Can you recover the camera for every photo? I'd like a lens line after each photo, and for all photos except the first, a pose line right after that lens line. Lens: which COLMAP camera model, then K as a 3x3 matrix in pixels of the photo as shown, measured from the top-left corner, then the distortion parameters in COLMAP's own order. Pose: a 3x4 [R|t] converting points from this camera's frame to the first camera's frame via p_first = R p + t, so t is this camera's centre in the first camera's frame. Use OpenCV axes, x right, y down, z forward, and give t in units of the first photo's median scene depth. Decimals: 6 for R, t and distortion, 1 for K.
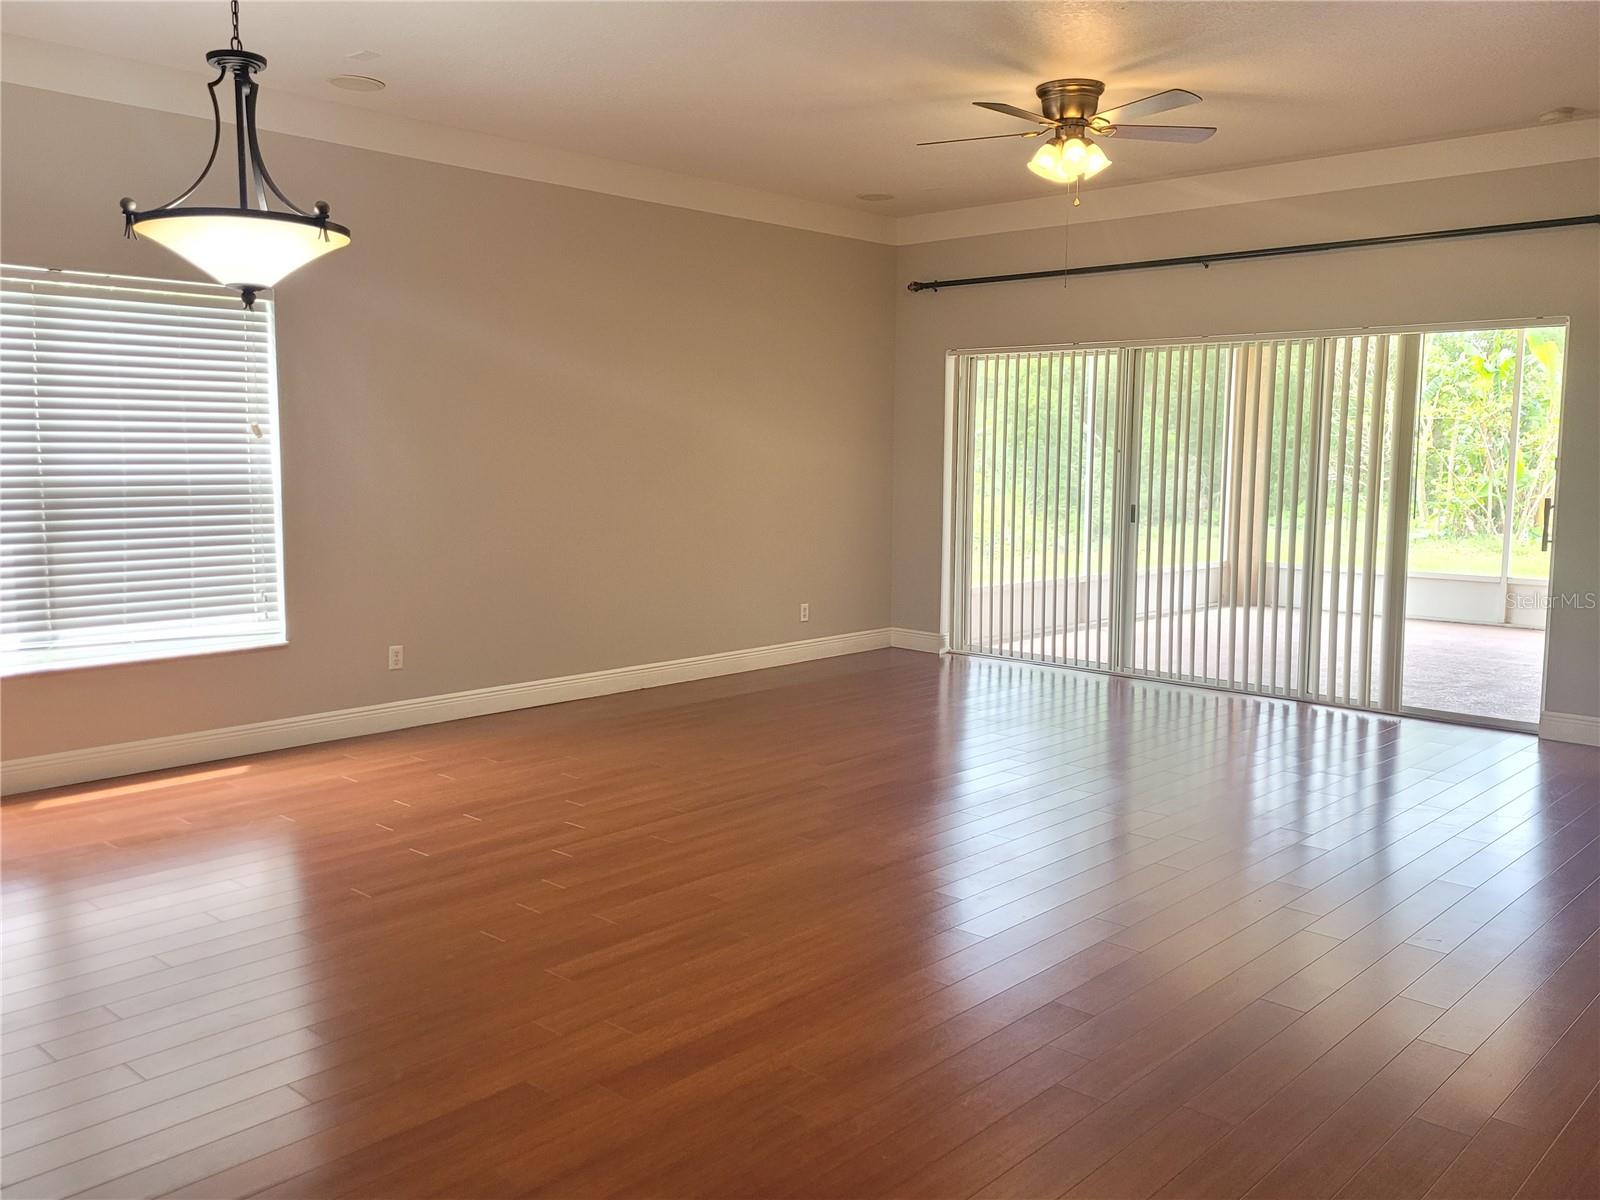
lens RADIAL K [[1338.0, 0, 814.5], [0, 1338.0, 594.5], [0, 0, 1]] dist [0.048886, -0.033162]
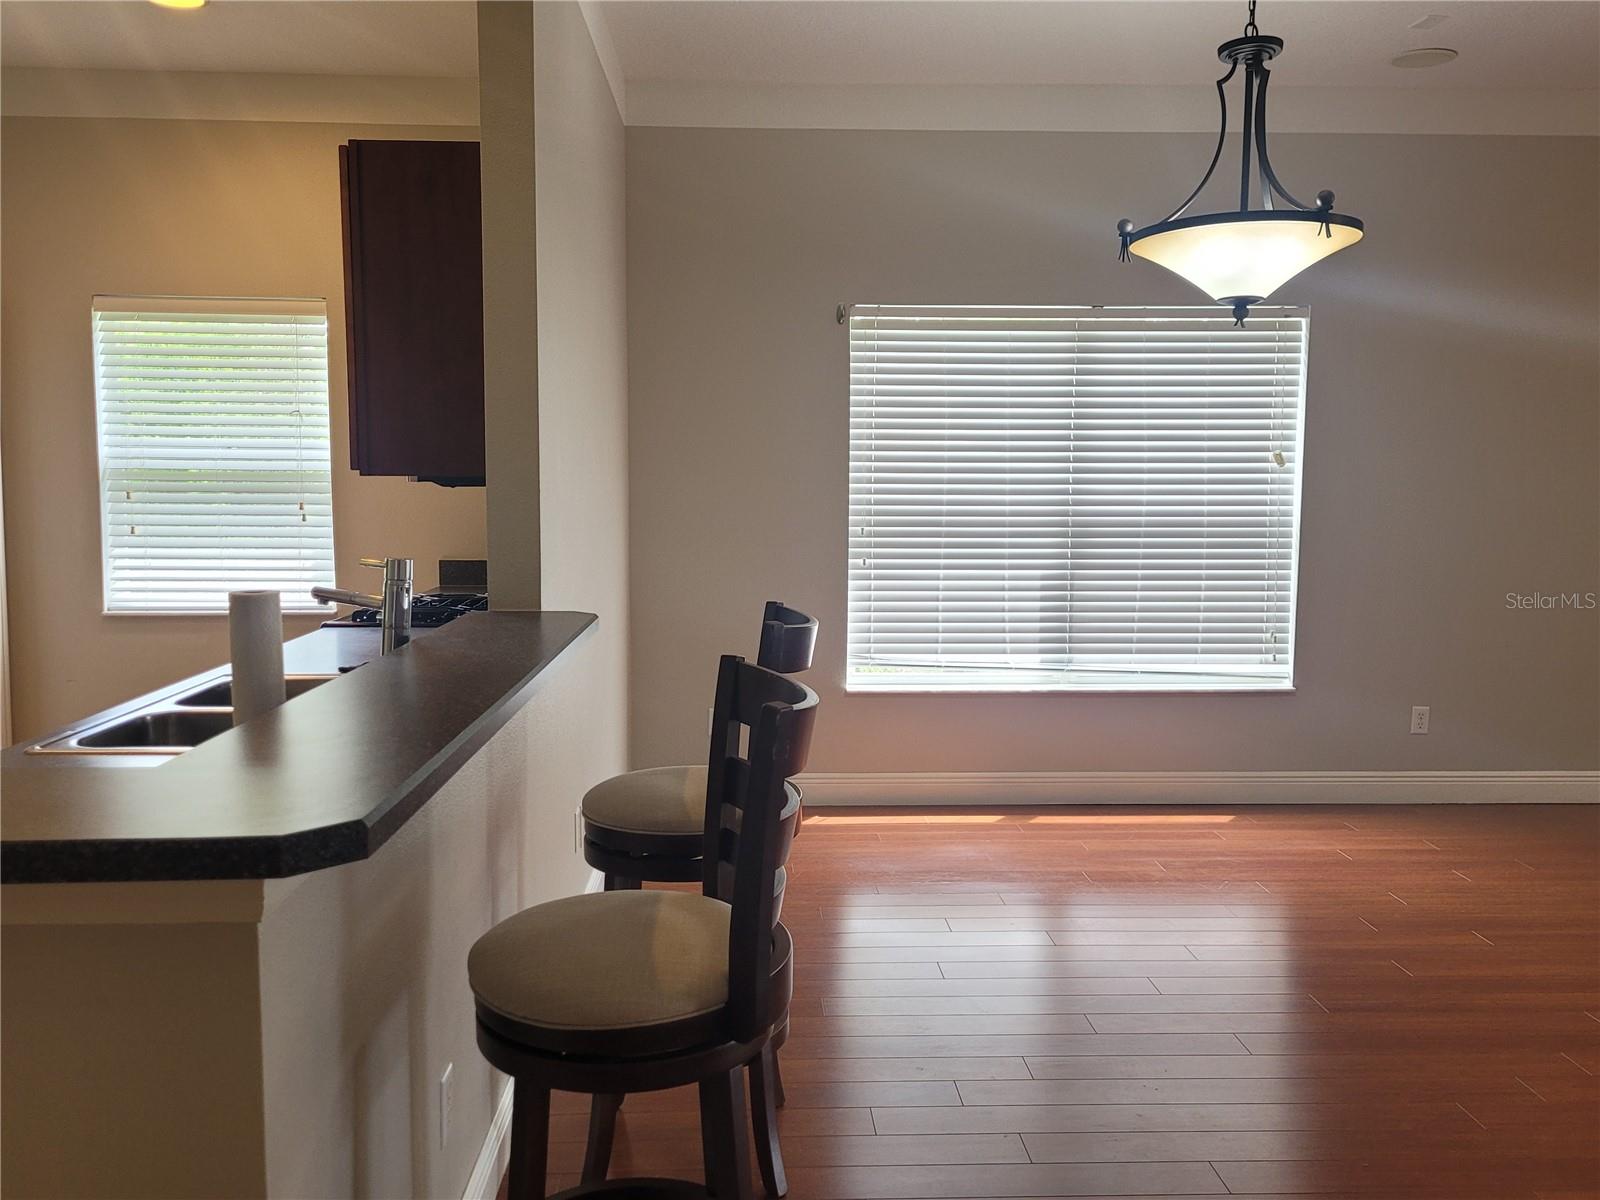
lens RADIAL K [[1338.0, 0, 795.2], [0, 1338.0, 594.7], [0, 0, 1]] dist [0.048886, -0.033162]
pose [[0.709542, 0.063411, -0.701804, 0.007301], [-0.077267, 0.996939, 0.011959, -0.013644], [0.700414, 0.045741, 0.712270, 0.108148]]
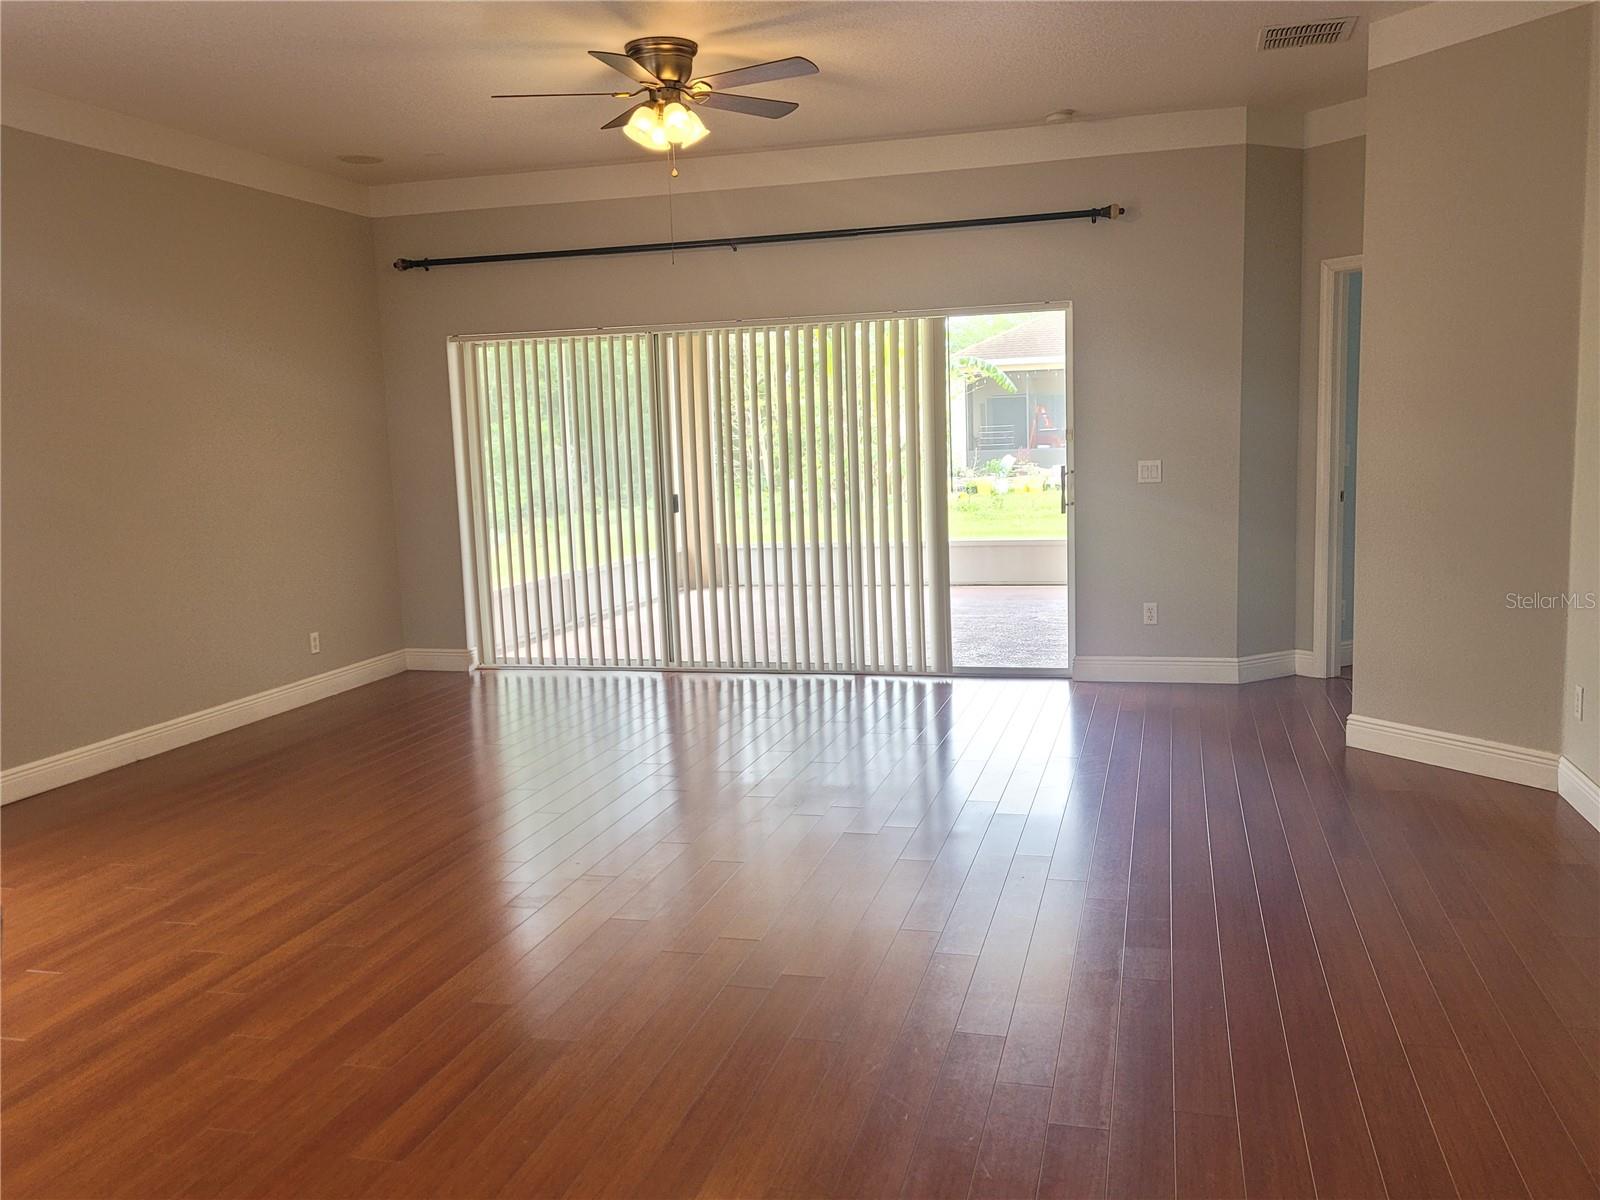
lens RADIAL K [[1338.0, 0, 797.3], [0, 1338.0, 605.5], [0, 0, 1]] dist [0.048886, -0.033162]
pose [[0.885595, -0.098995, 0.453786, -0.175870], [0.092976, 0.995031, 0.035620, -0.017820], [-0.455057, 0.010647, 0.890399, 0.129757]]
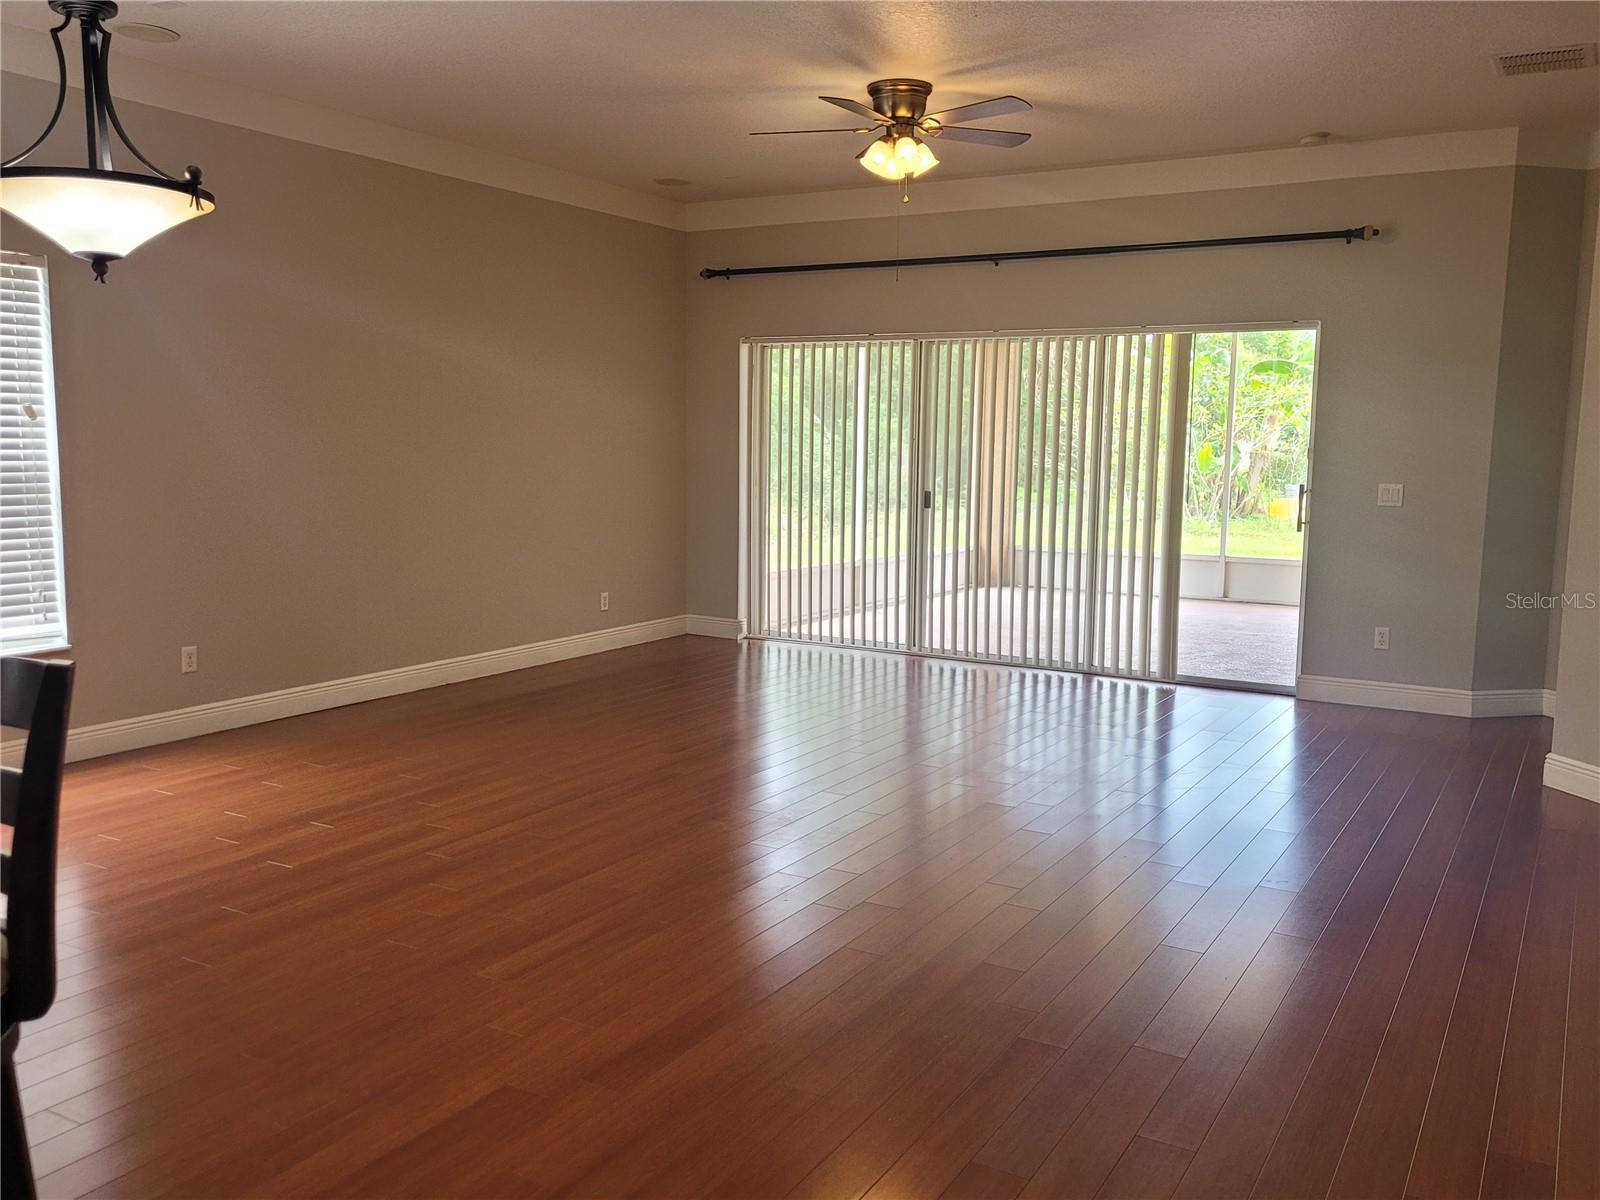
lens RADIAL K [[1338.0, 0, 812.3], [0, 1338.0, 605.3], [0, 0, 1]] dist [0.048886, -0.033162]
pose [[0.976795, -0.022079, 0.213036, -0.098642], [0.018164, 0.999629, 0.020318, -0.001485], [-0.213405, -0.015977, 0.976833, 0.000691]]
